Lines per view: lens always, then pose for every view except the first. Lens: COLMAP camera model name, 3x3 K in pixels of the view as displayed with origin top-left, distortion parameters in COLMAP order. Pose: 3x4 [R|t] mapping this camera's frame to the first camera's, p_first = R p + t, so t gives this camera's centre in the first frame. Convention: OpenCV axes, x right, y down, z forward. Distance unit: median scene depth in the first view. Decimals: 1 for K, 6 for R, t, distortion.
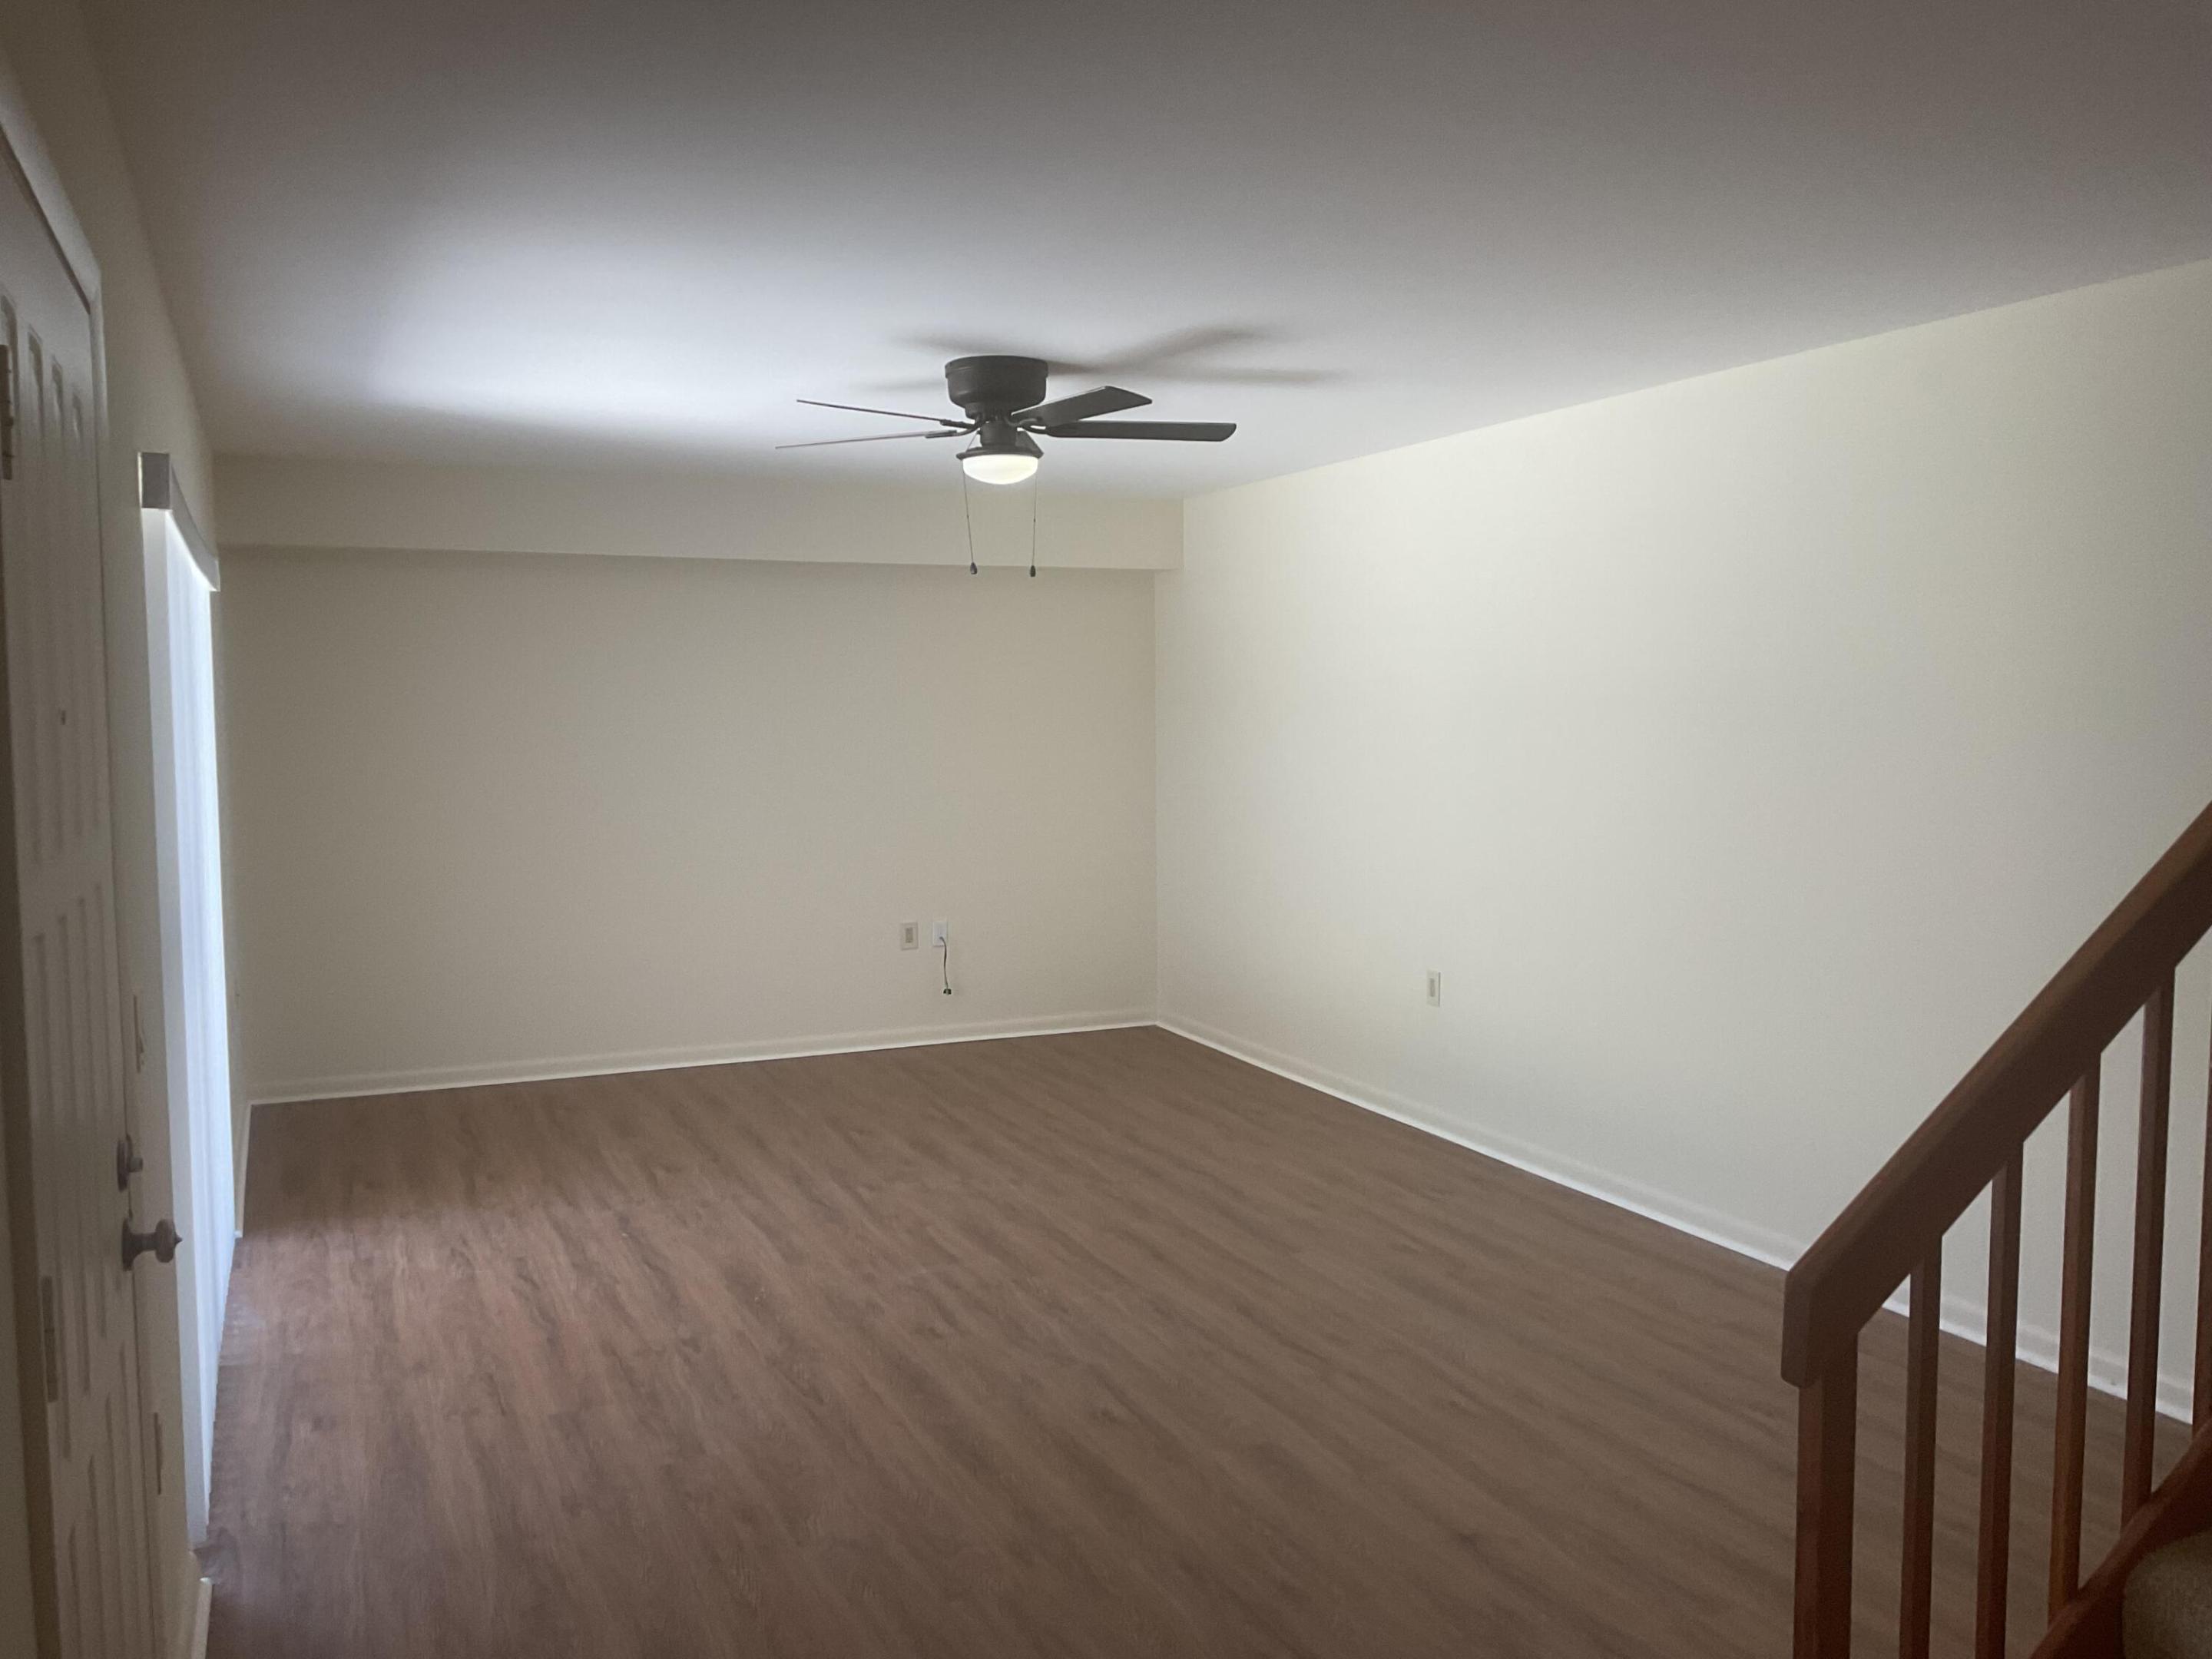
lens RADIAL K [[1827.5, 0, 1110.6], [0, 1827.5, 826.9], [0, 0, 1]] dist [0.047789, -0.079997]
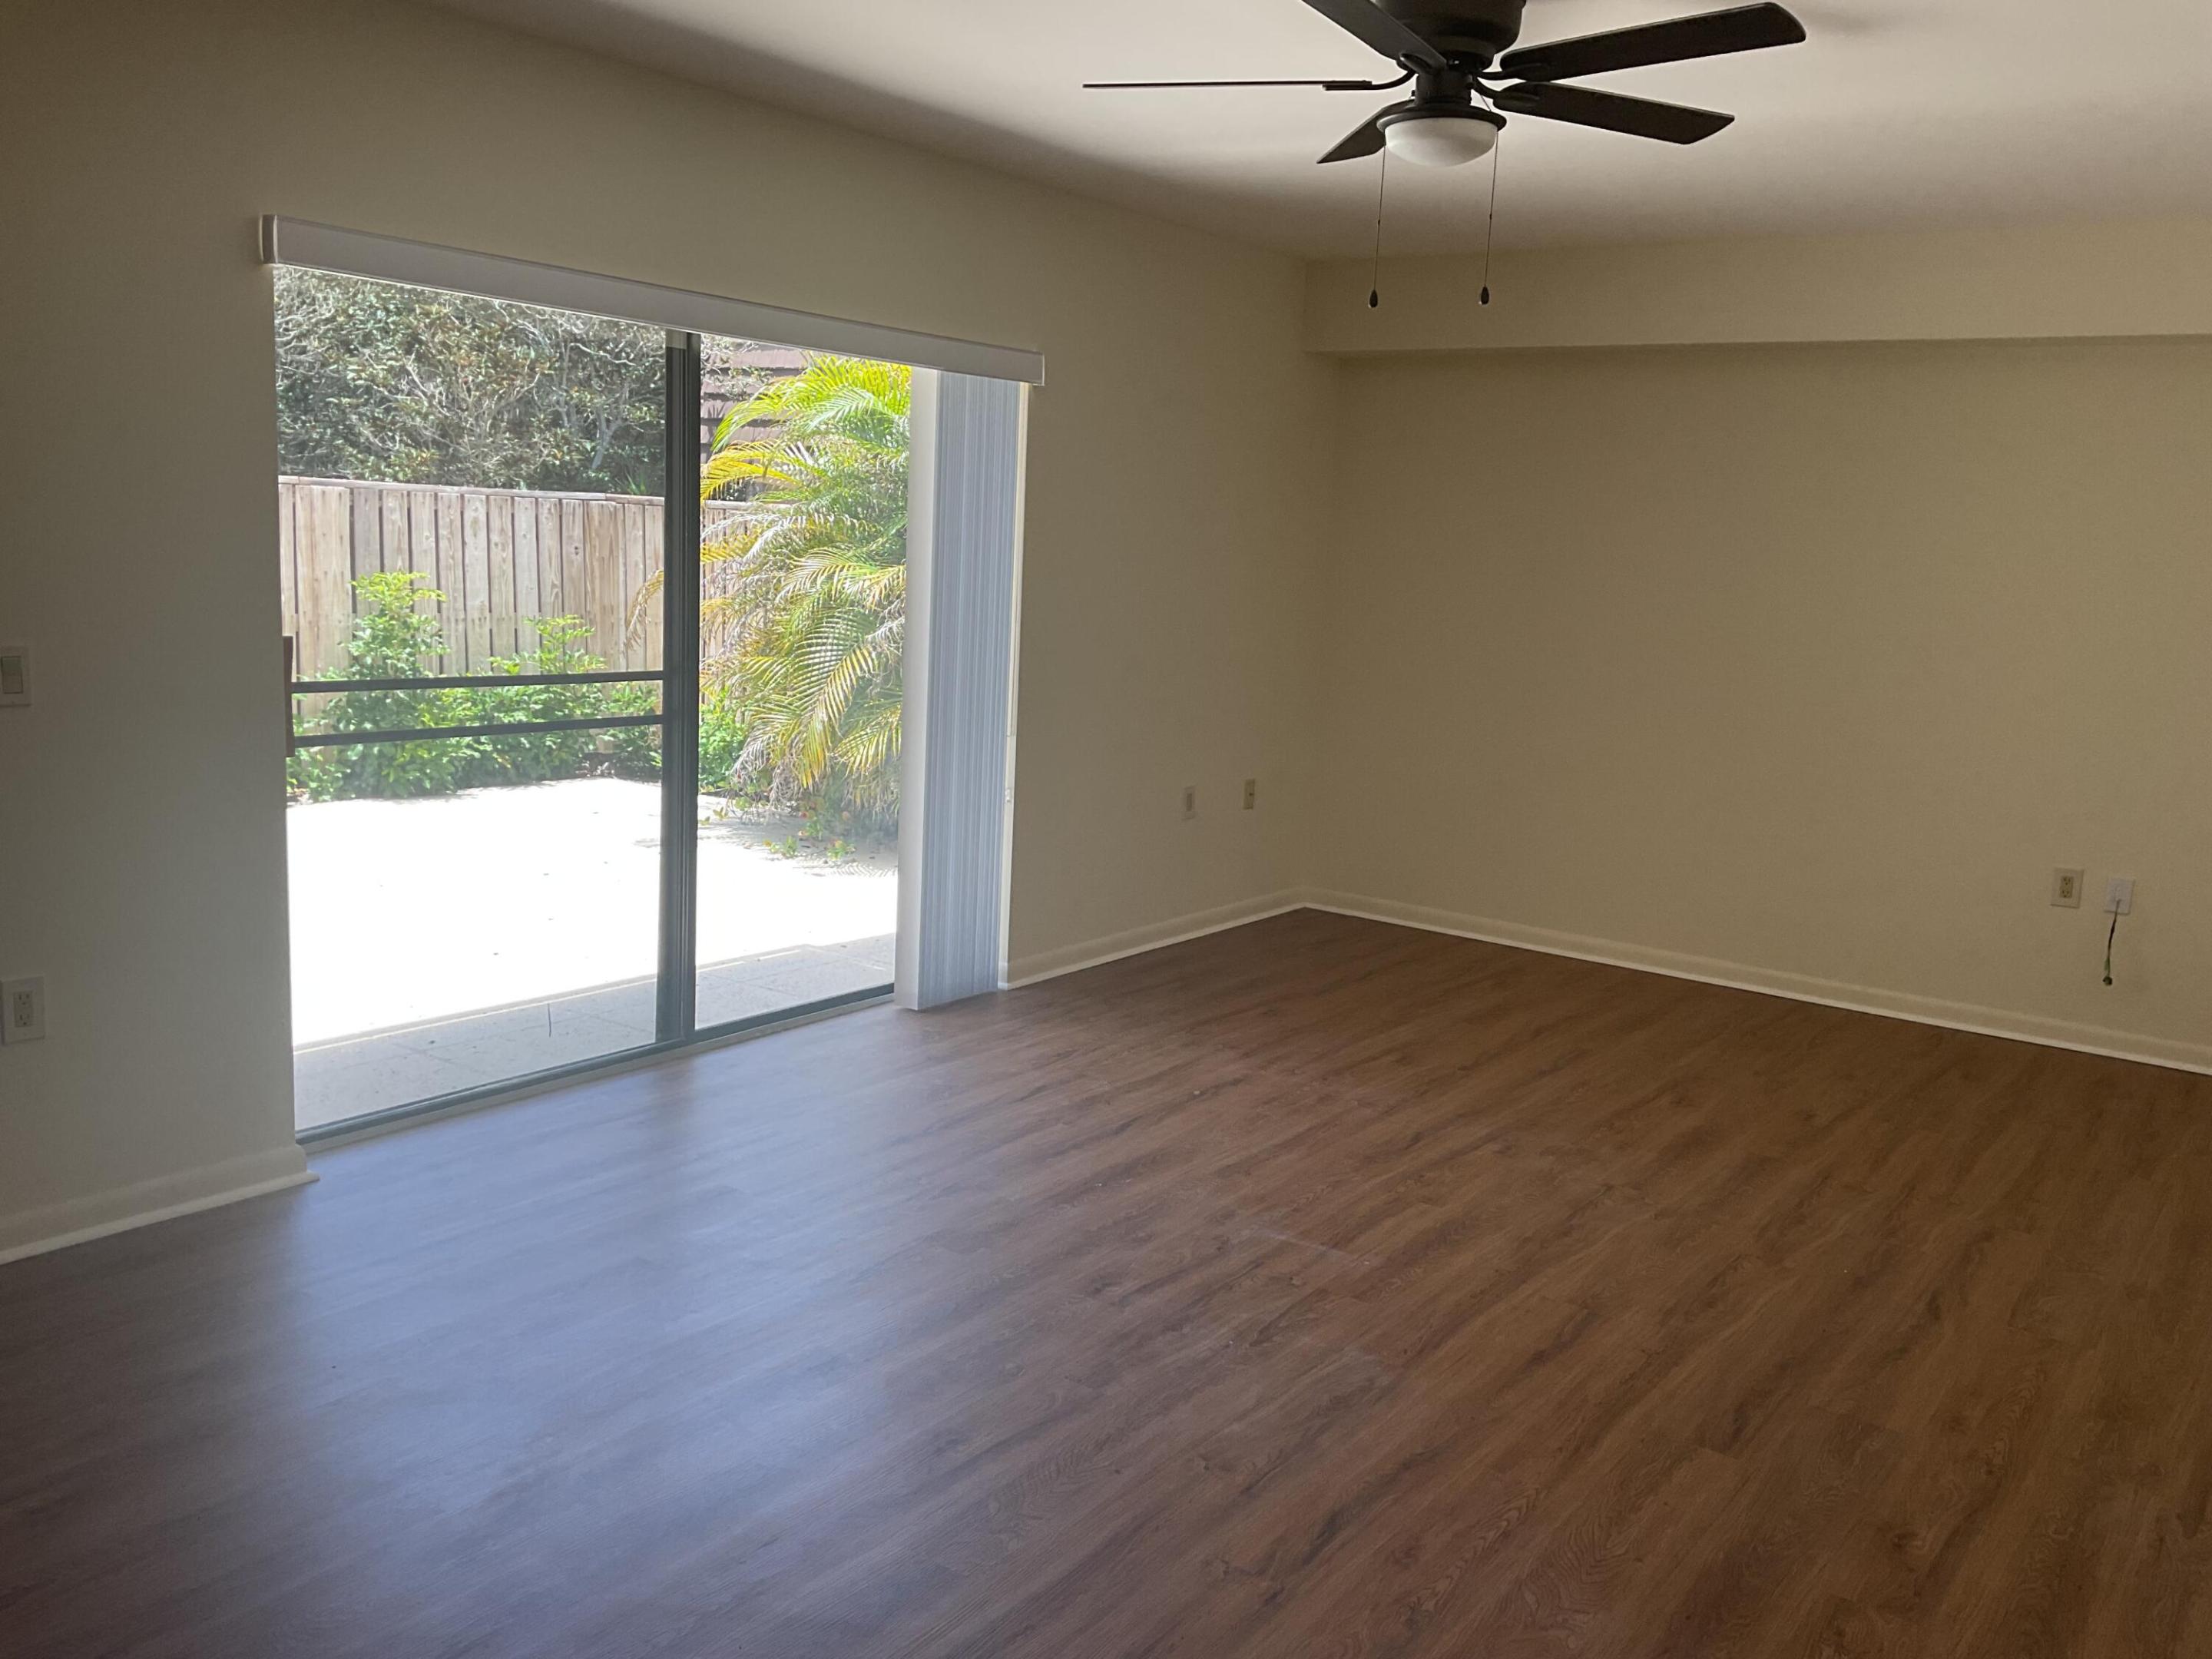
lens RADIAL K [[1827.5, 0, 1088.3], [0, 1827.5, 839.3], [0, 0, 1]] dist [0.047789, -0.079997]
pose [[0.487545, 0.180066, -0.854328, 0.576087], [-0.116245, 0.983178, 0.140885, -0.025978], [0.865325, 0.030624, 0.500275, 0.635232]]
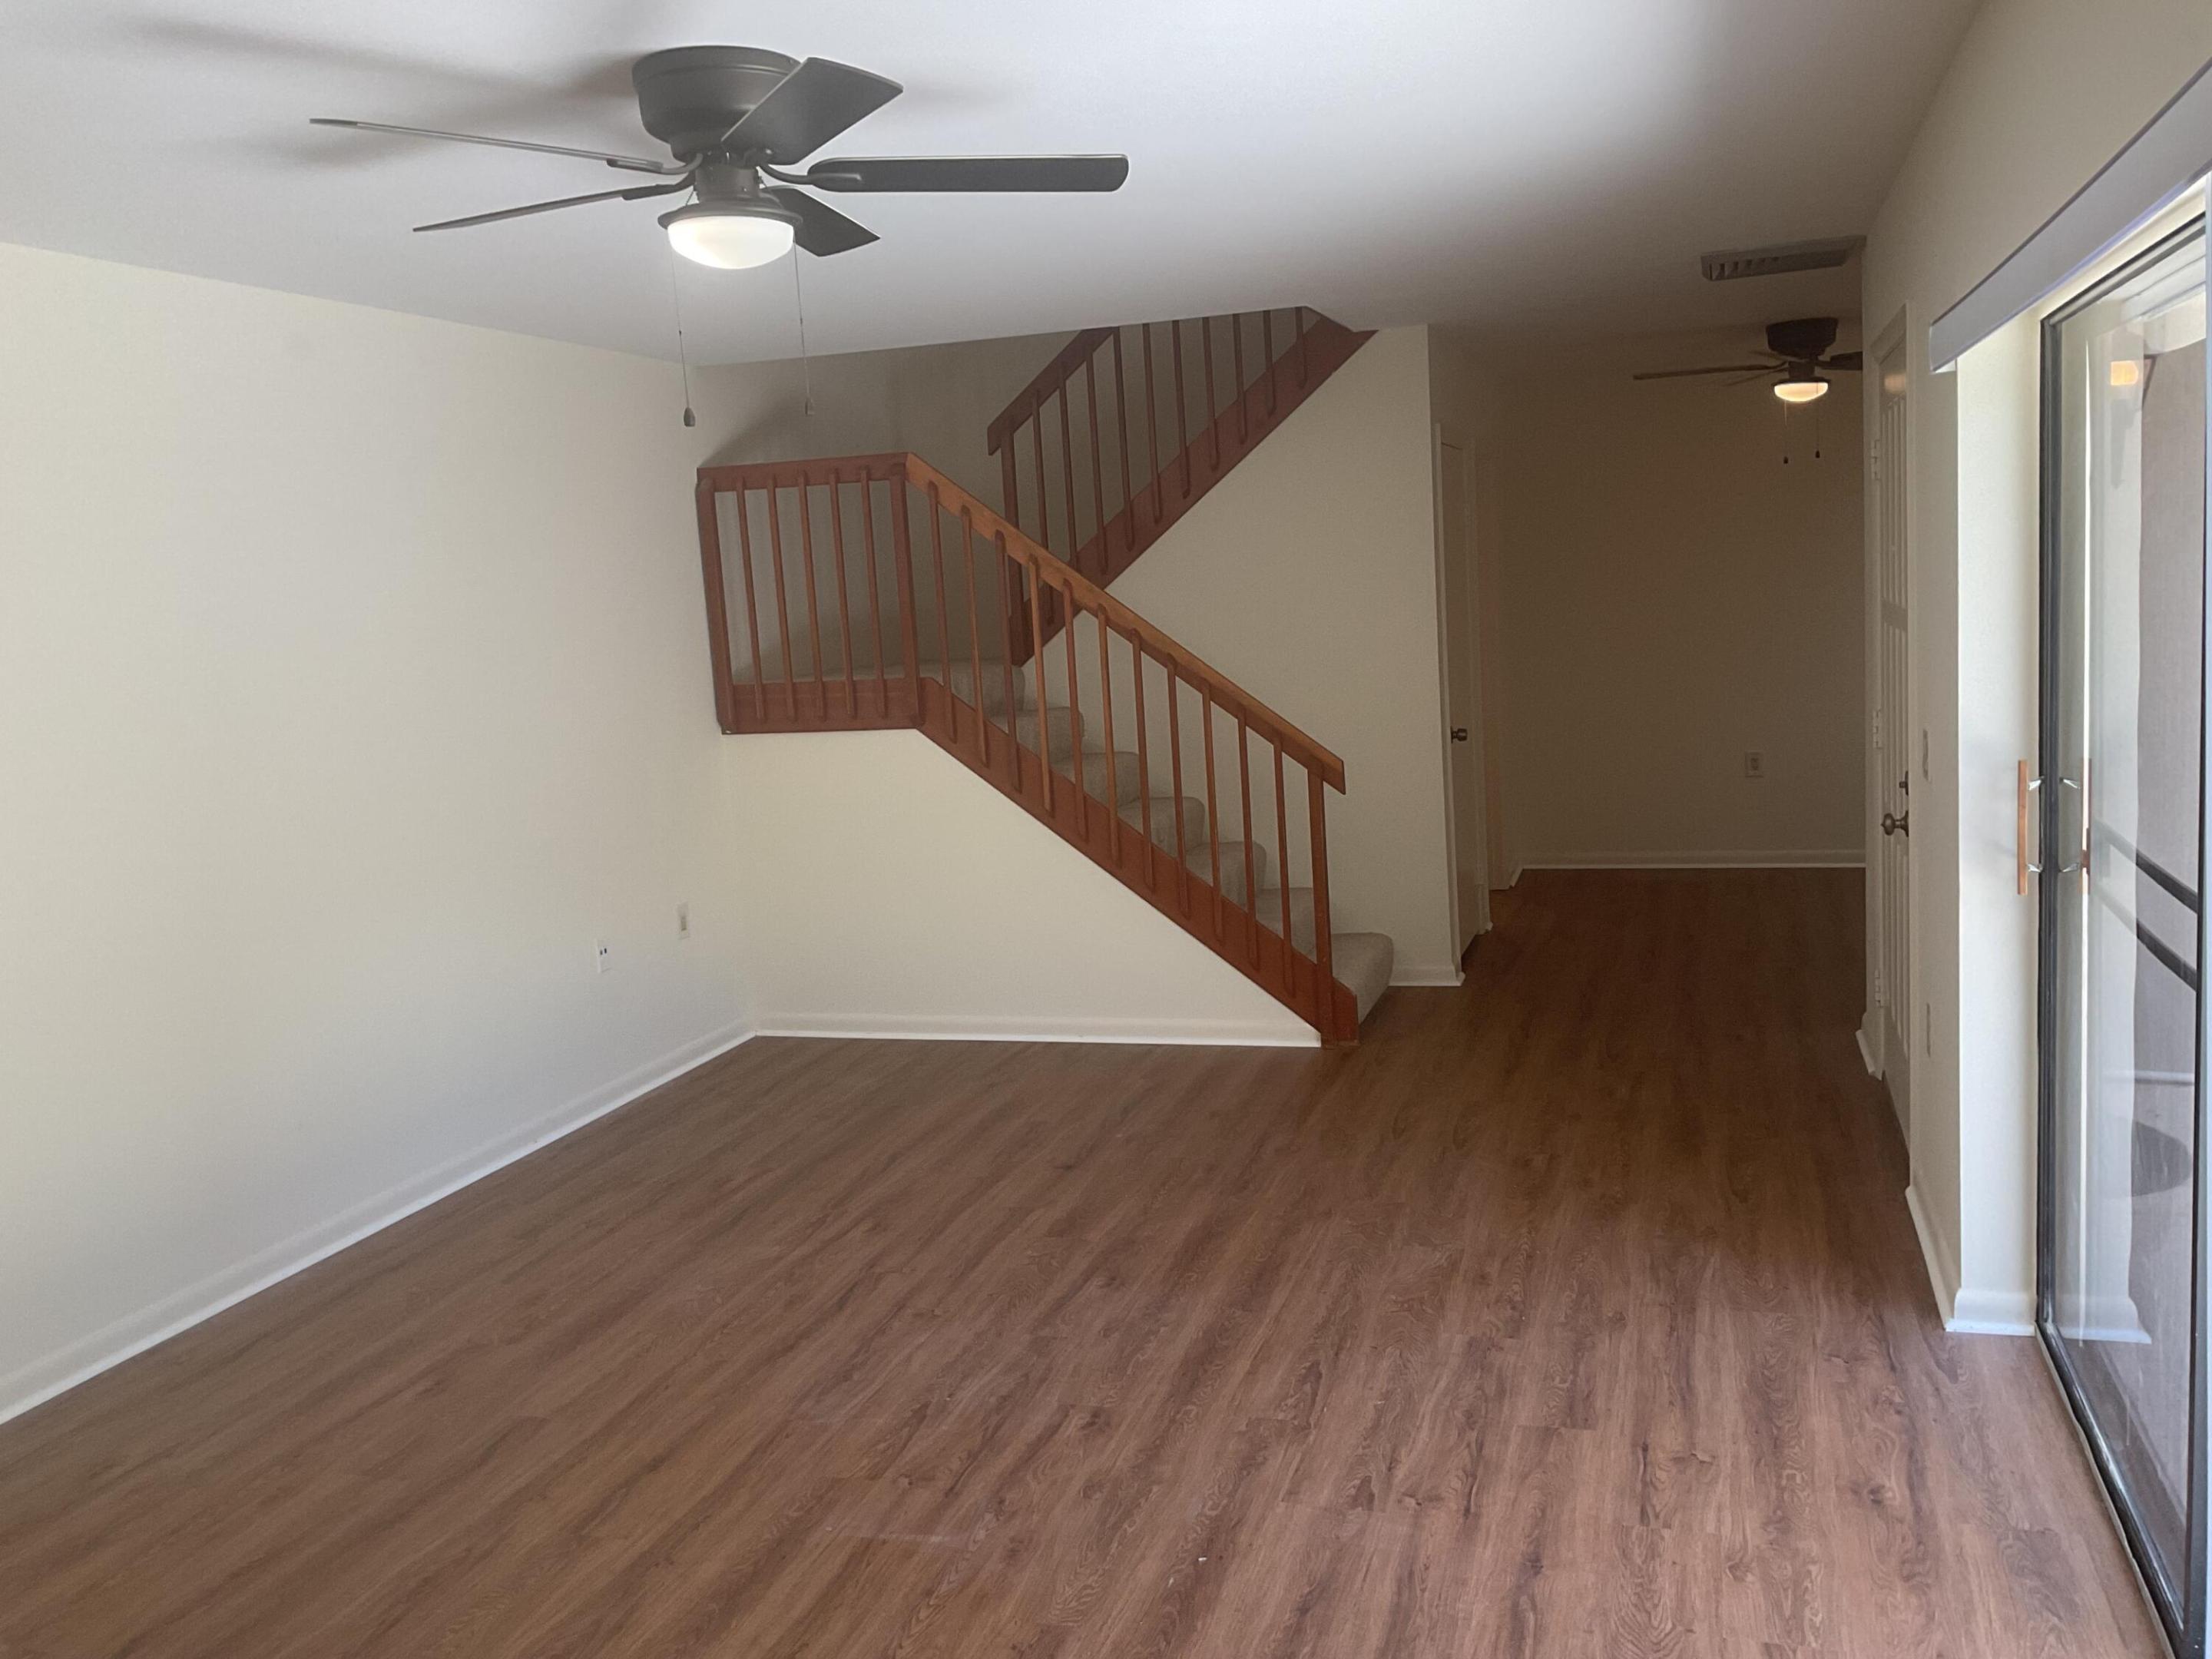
lens RADIAL K [[1827.5, 0, 1118.2], [0, 1827.5, 827.6], [0, 0, 1]] dist [0.047789, -0.079997]
pose [[-0.743249, -0.038078, 0.667930, -0.657418], [0.118584, 0.975072, 0.187544, -0.121968], [-0.658421, 0.218598, -0.720206, 1.601928]]
